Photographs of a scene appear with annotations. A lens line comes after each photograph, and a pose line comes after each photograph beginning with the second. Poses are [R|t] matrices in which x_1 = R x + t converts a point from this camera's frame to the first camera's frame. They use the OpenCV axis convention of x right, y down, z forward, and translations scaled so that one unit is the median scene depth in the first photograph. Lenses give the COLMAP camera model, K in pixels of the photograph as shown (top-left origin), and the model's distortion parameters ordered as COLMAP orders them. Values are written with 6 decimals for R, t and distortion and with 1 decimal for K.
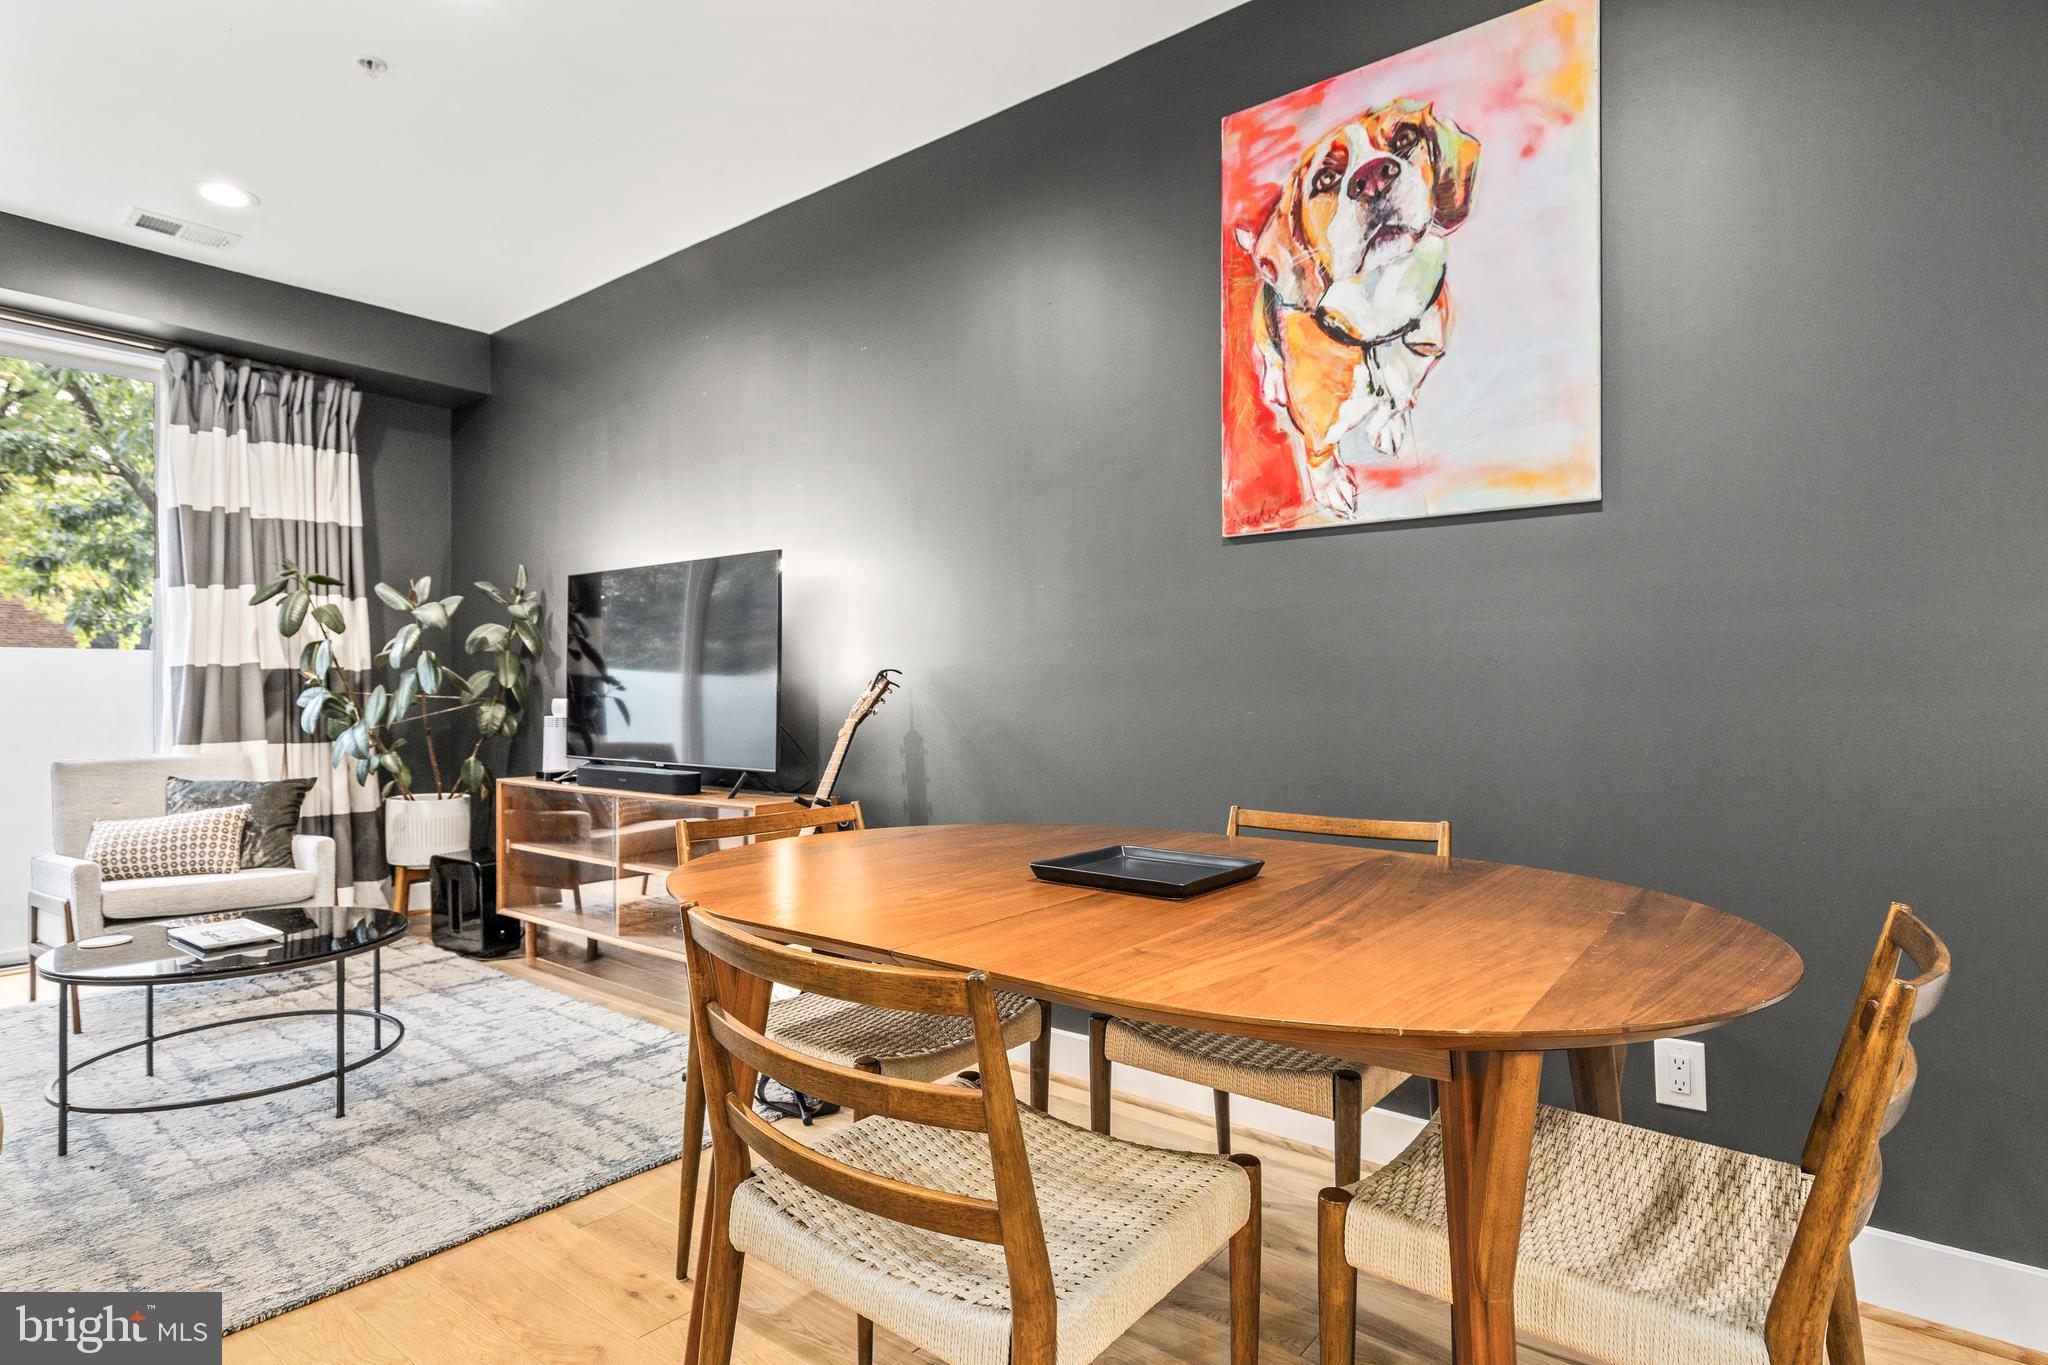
lens RADIAL K [[1071.0, 0, 1028.1], [0, 1071.0, 685.8], [0, 0, 1]] dist [-0.005964, -0.001374]
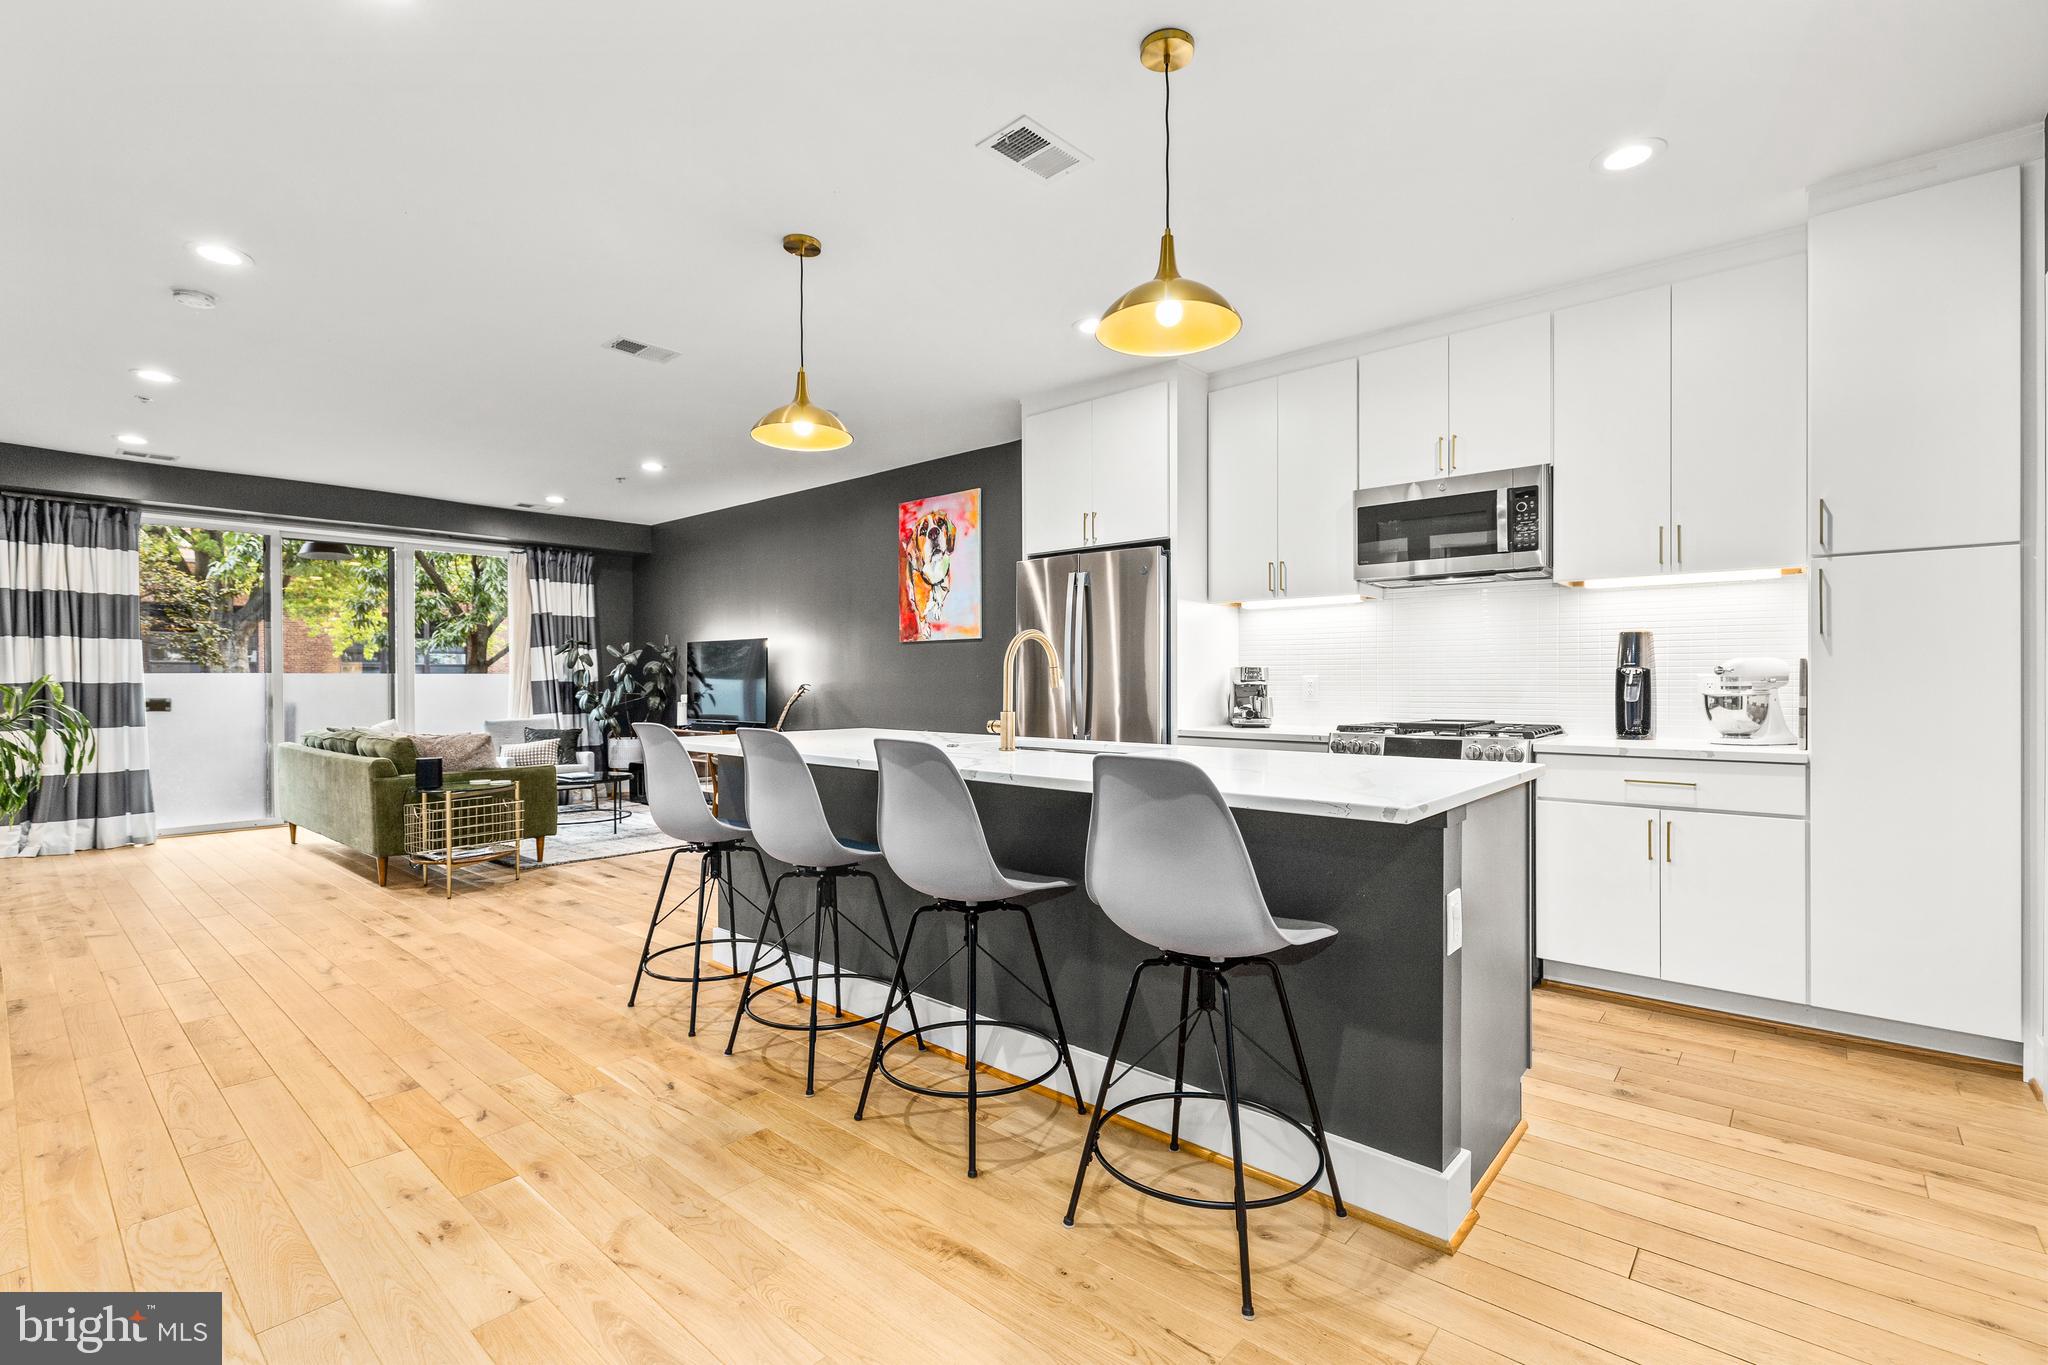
lens RADIAL K [[923.9, 0, 1017.8], [0, 923.9, 687.5], [0, 0, 1]] dist [0.005519, 0.000014]
pose [[0.998325, -0.003580, -0.057746, 0.414947], [0.004411, 0.999888, 0.014272, -0.029271], [0.057688, -0.014503, 0.998229, -0.992995]]
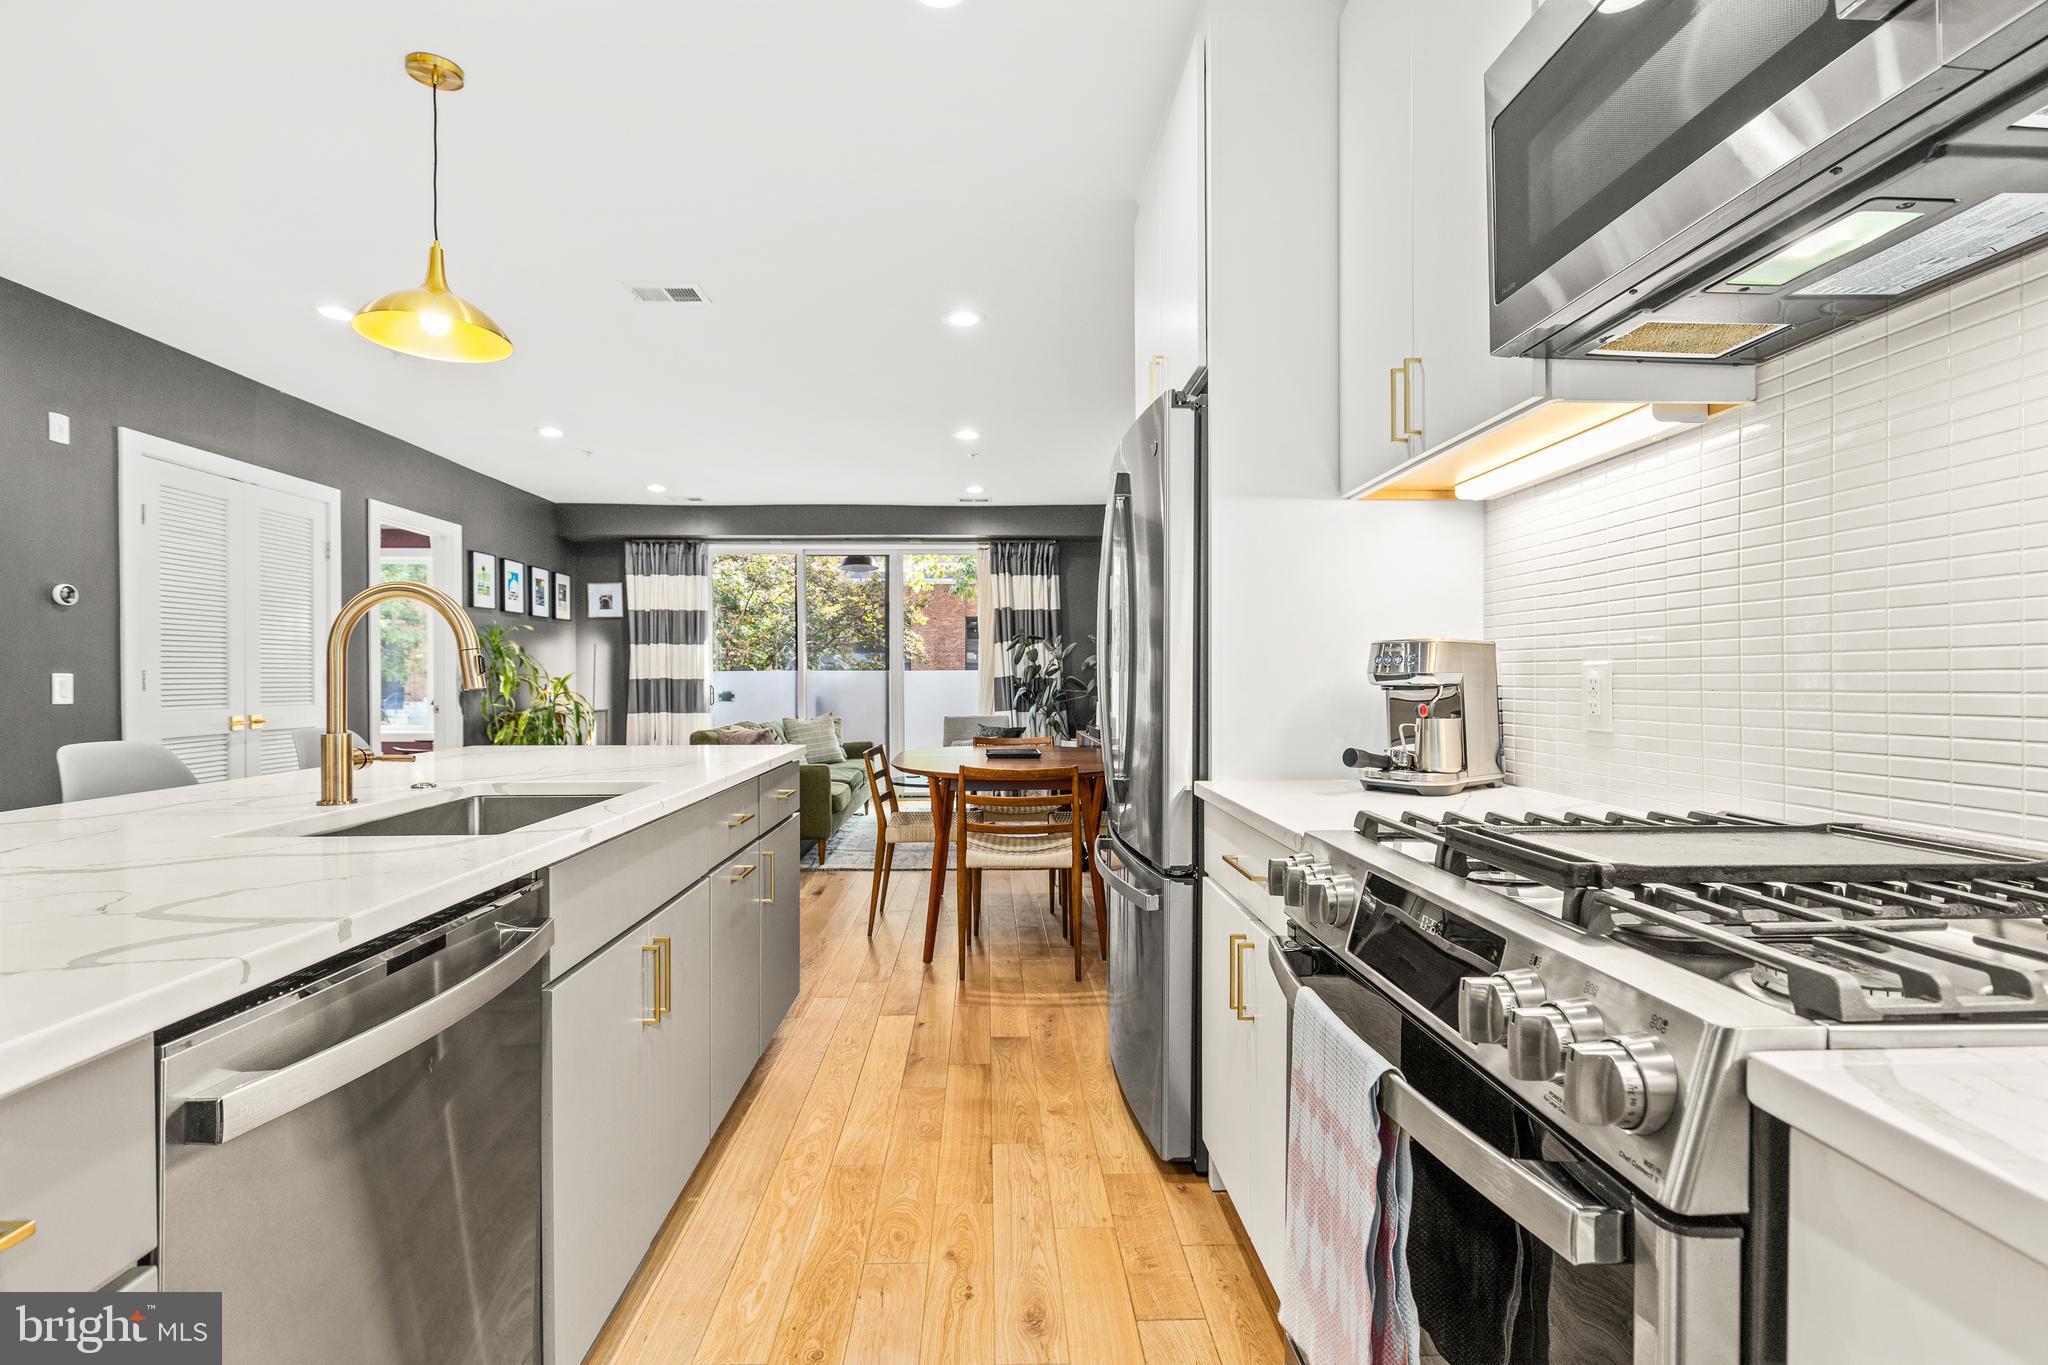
lens RADIAL K [[969.4, 0, 1029.8], [0, 969.4, 685.5], [0, 0, 1]] dist [-0.000482, -0.000095]
pose [[0.656475, -0.001919, -0.754345, 0.887686], [0.009344, 0.999941, 0.005587, -0.011813], [0.754290, -0.010716, 0.656454, -0.334237]]
